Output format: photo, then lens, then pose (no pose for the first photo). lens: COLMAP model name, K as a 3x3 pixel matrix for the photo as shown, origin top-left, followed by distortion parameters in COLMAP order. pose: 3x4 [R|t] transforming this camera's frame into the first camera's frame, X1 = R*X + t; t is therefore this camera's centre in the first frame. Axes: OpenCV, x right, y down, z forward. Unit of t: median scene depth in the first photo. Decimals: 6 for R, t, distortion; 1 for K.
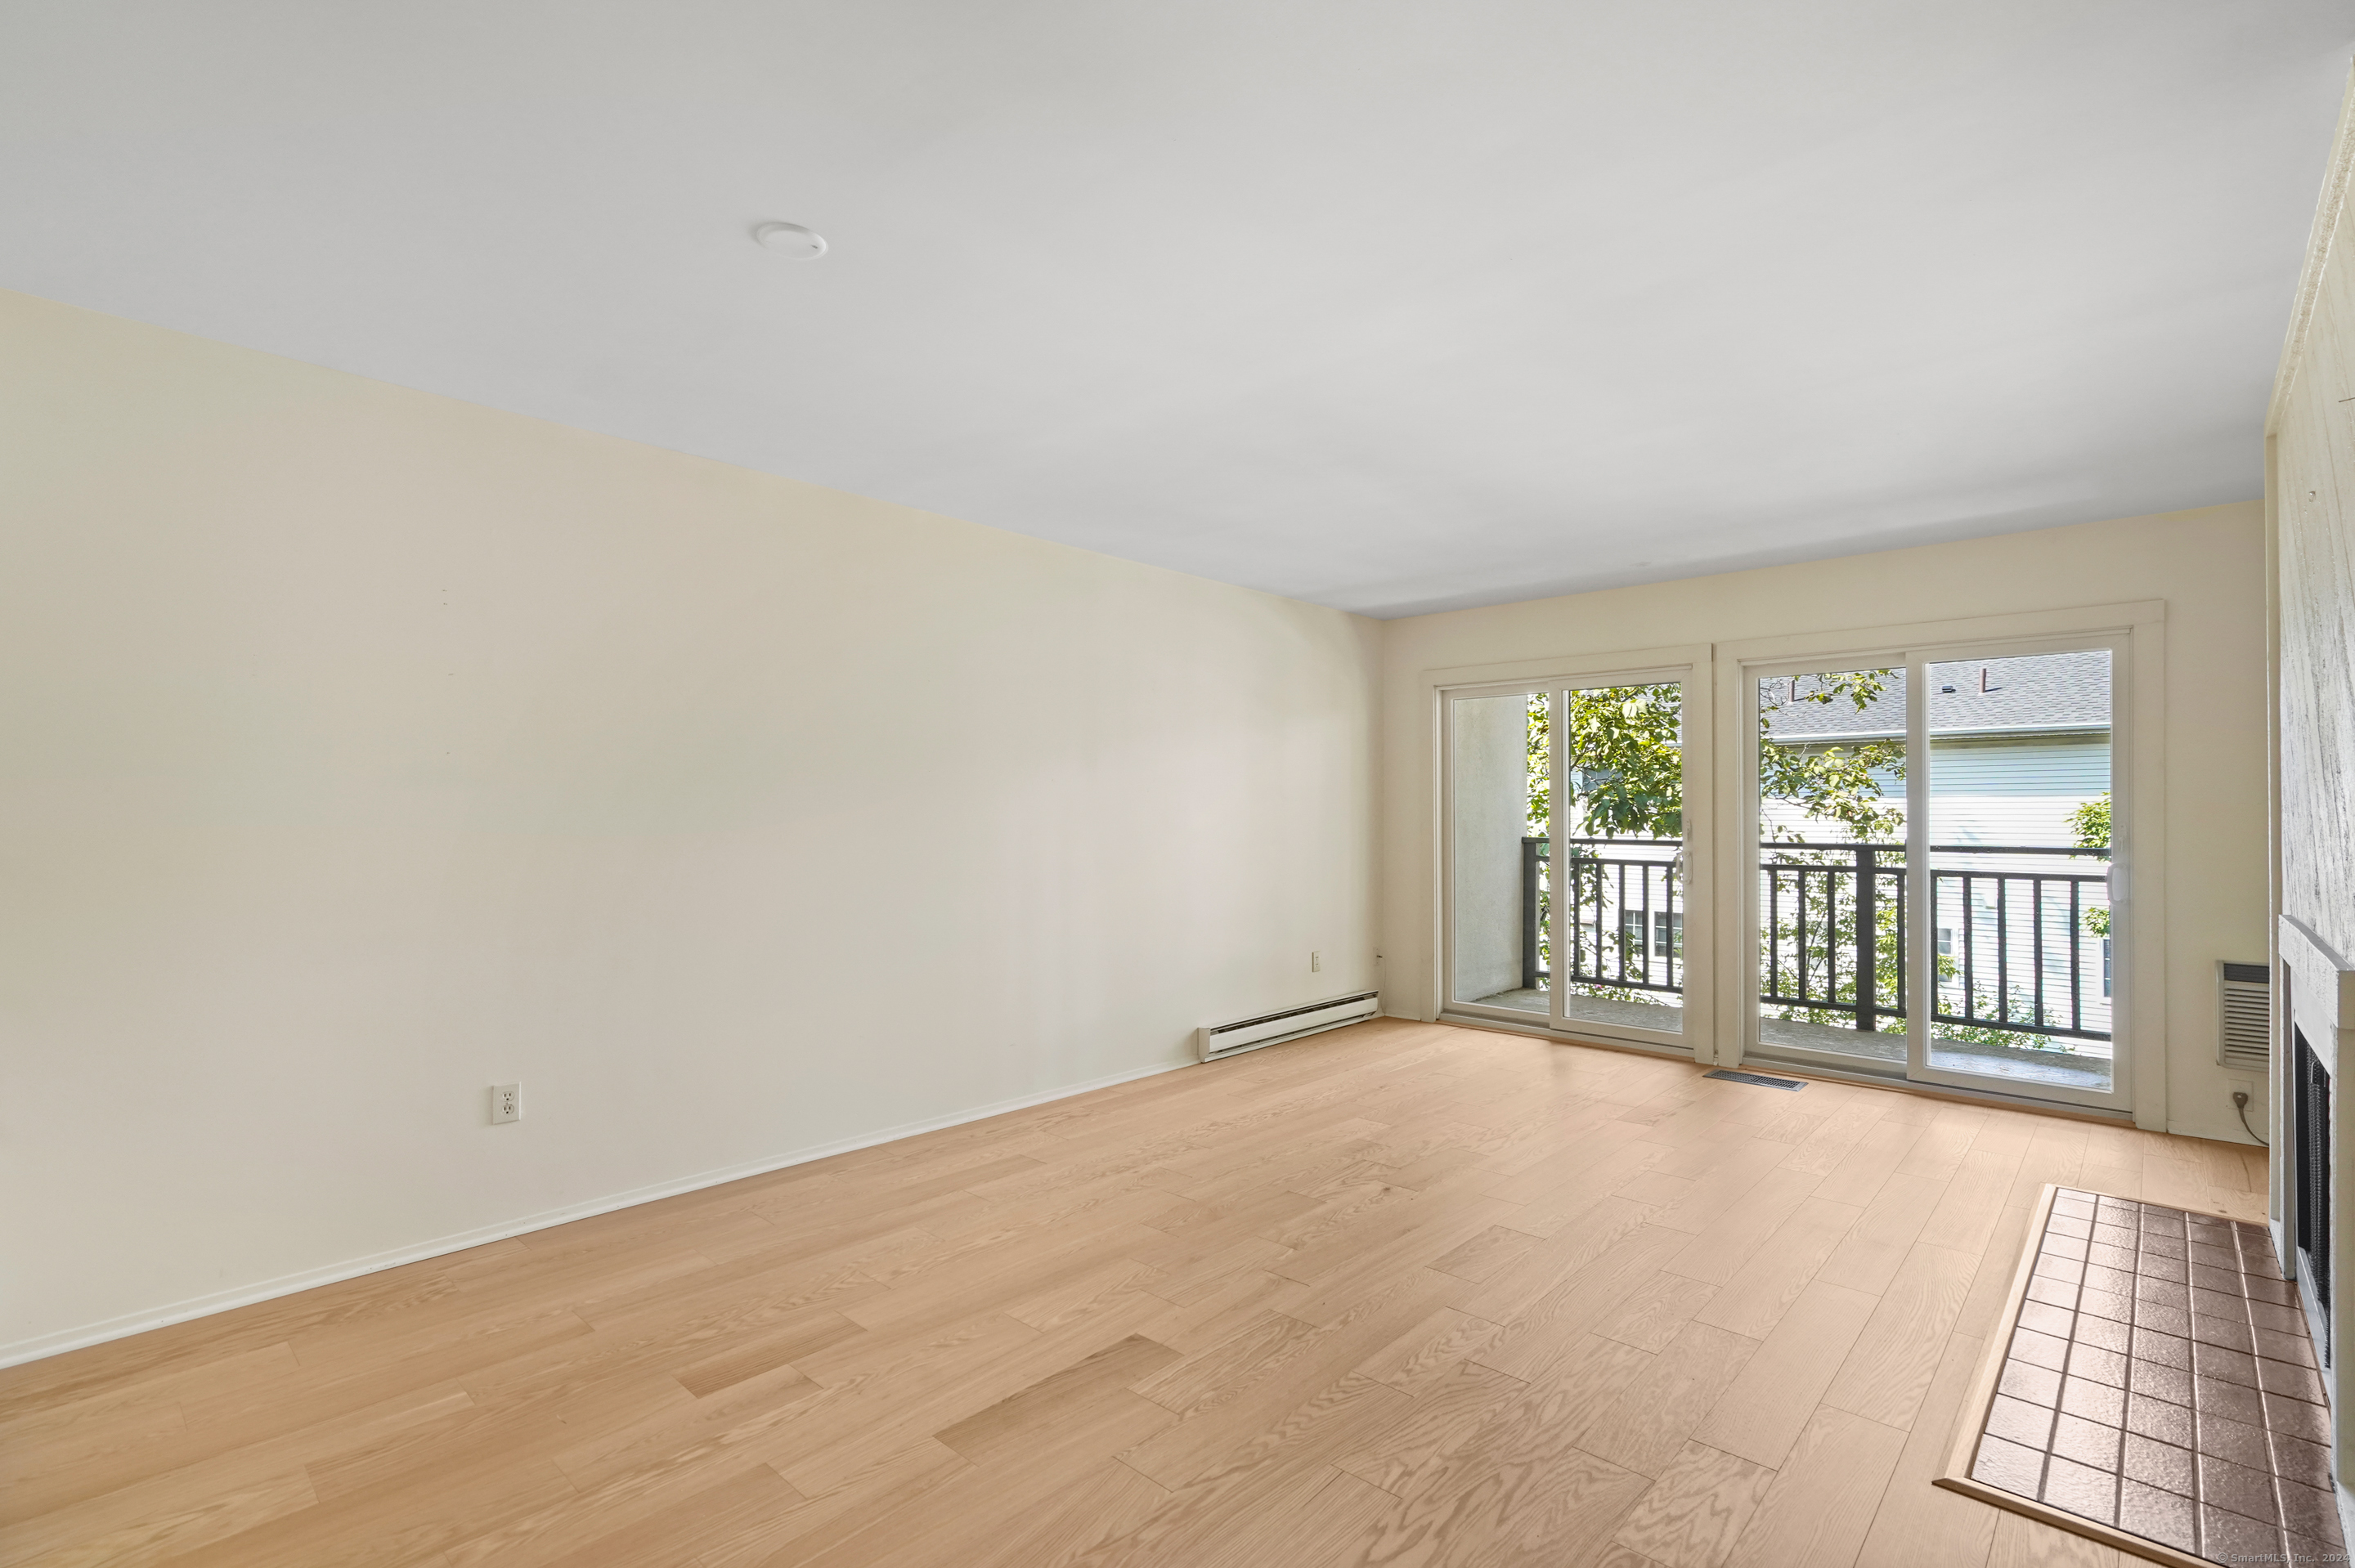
lens RADIAL K [[1076.4, 0, 1178.5], [0, 1076.4, 803.3], [0, 0, 1]] dist [-0.003937, 0.001809]
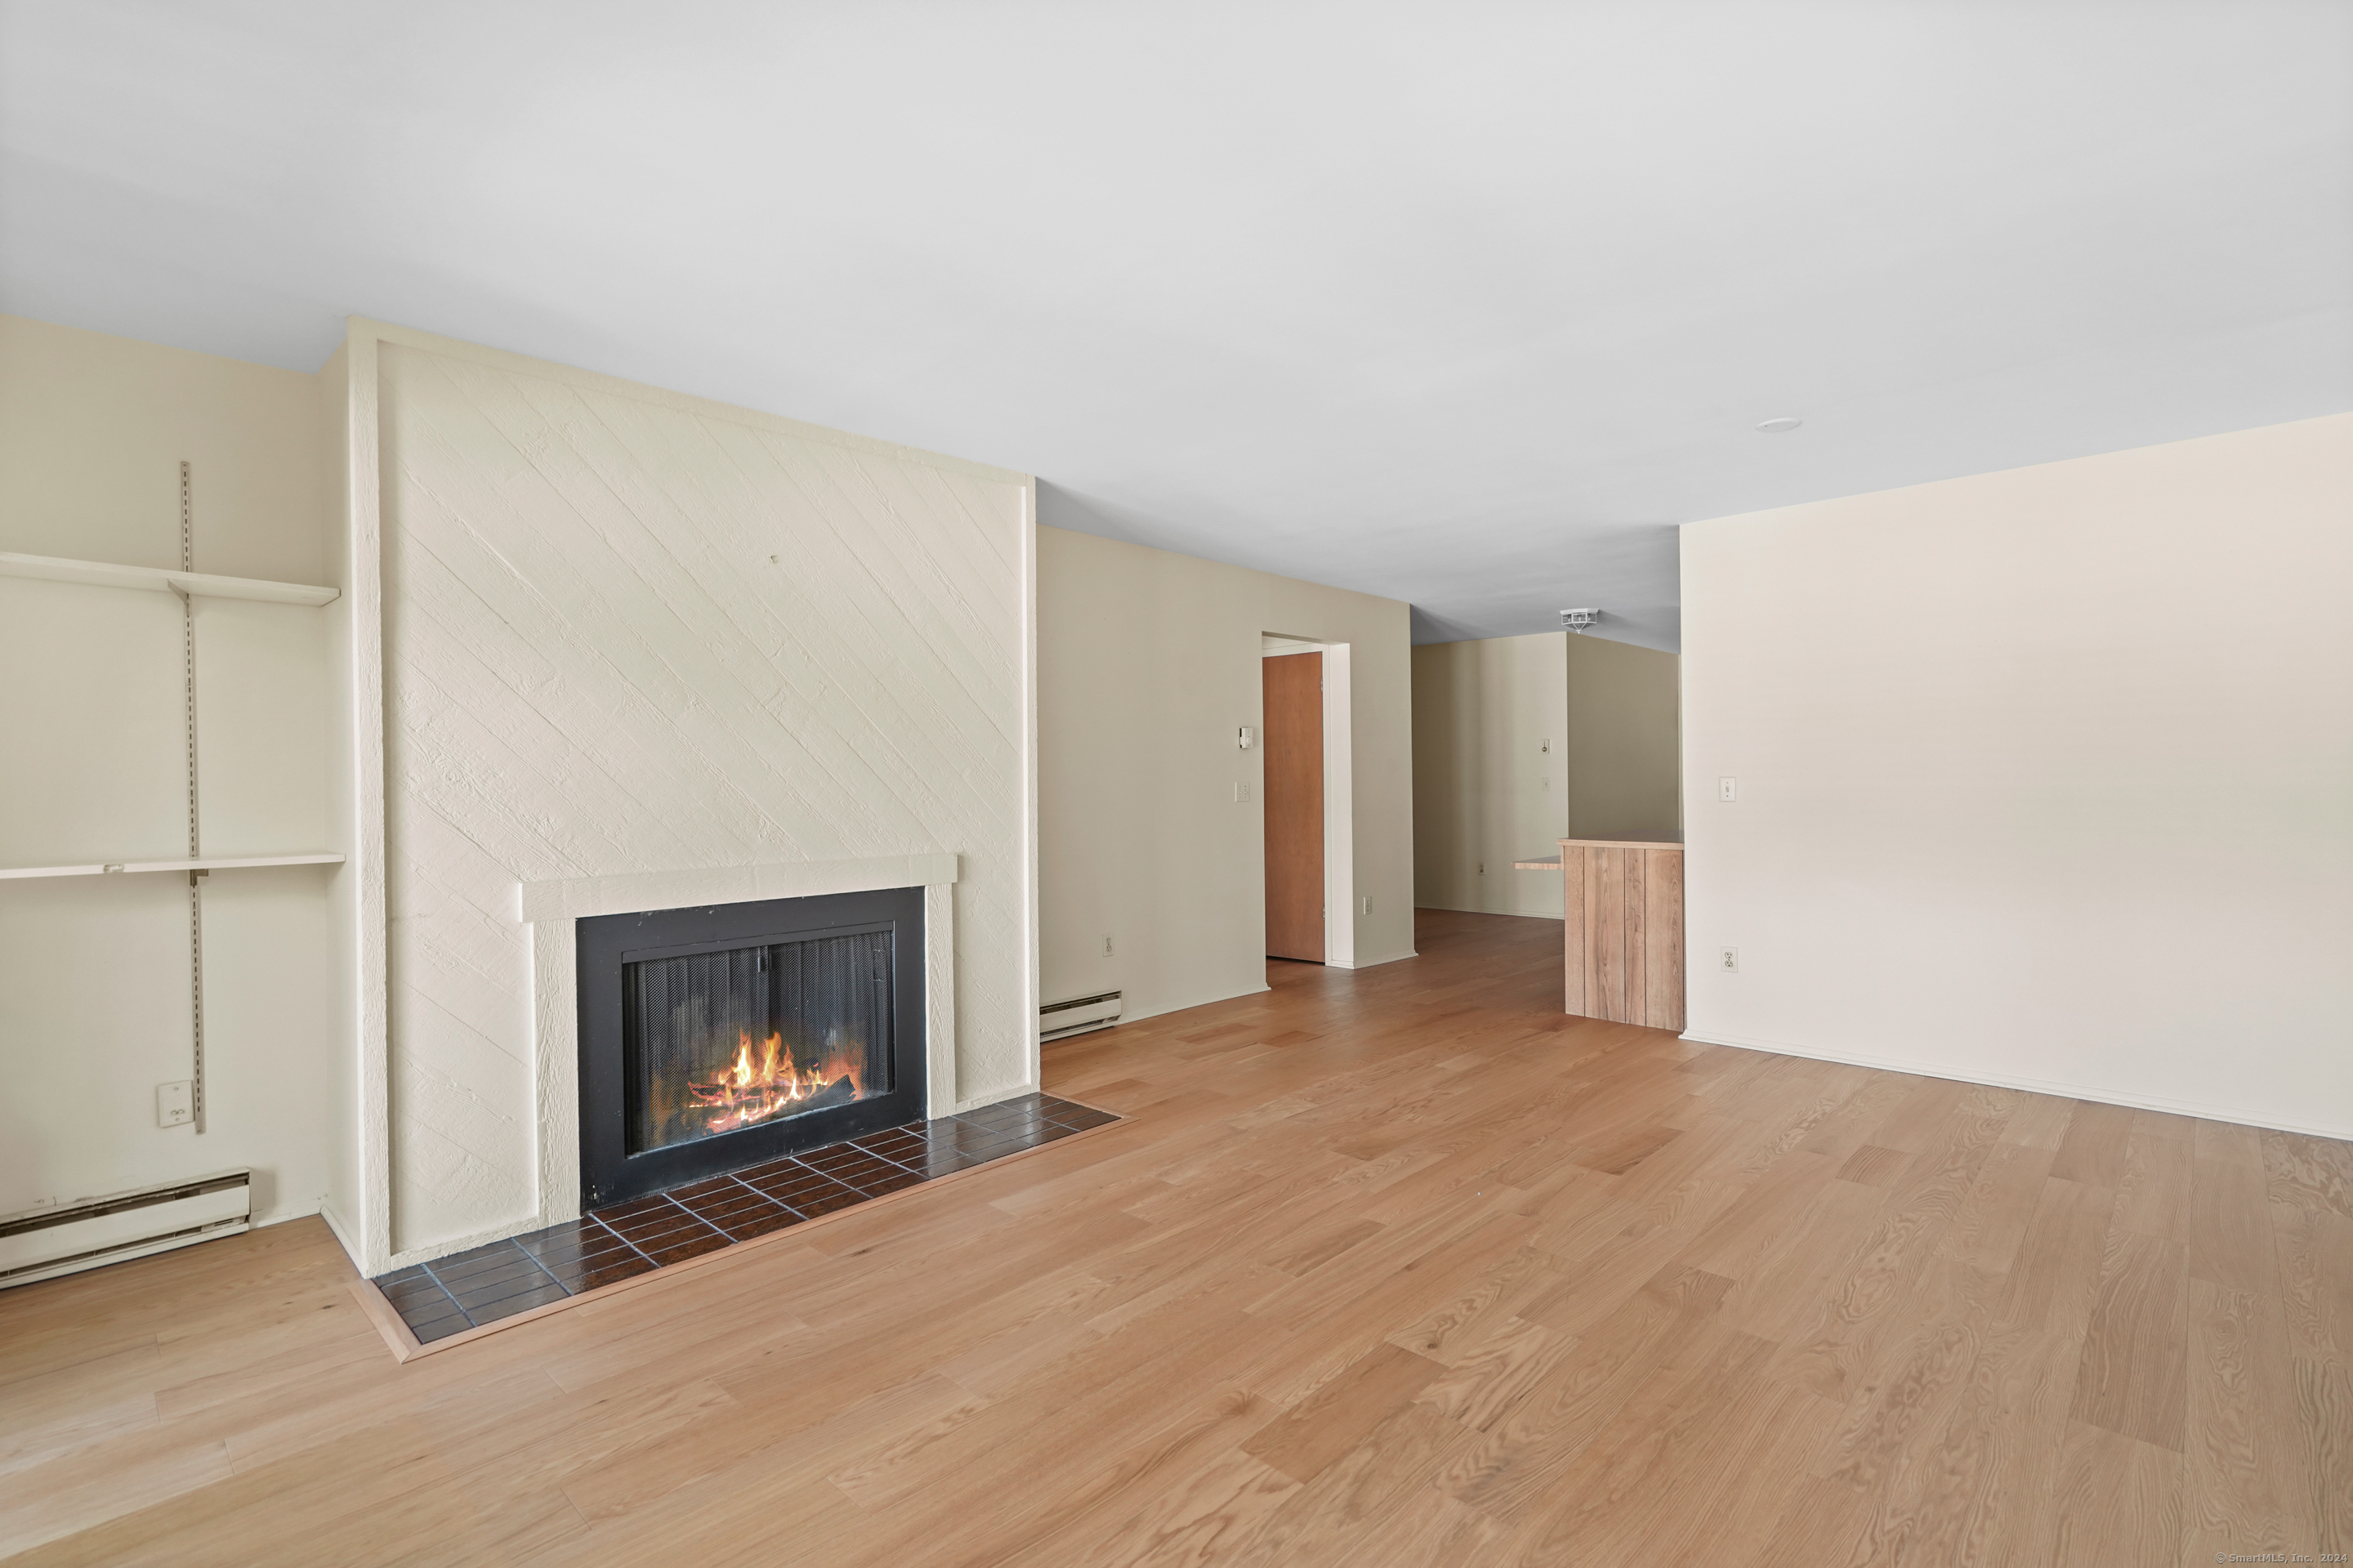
lens RADIAL K [[1075.7, 0, 1176.3], [0, 1075.7, 783.2], [0, 0, 1]] dist [-0.003937, 0.001809]
pose [[-0.999862, 0.004079, 0.016078, 0.459135], [0.003955, 0.999963, -0.007697, 0.031267], [-0.016109, -0.007633, -0.999841, 2.250924]]
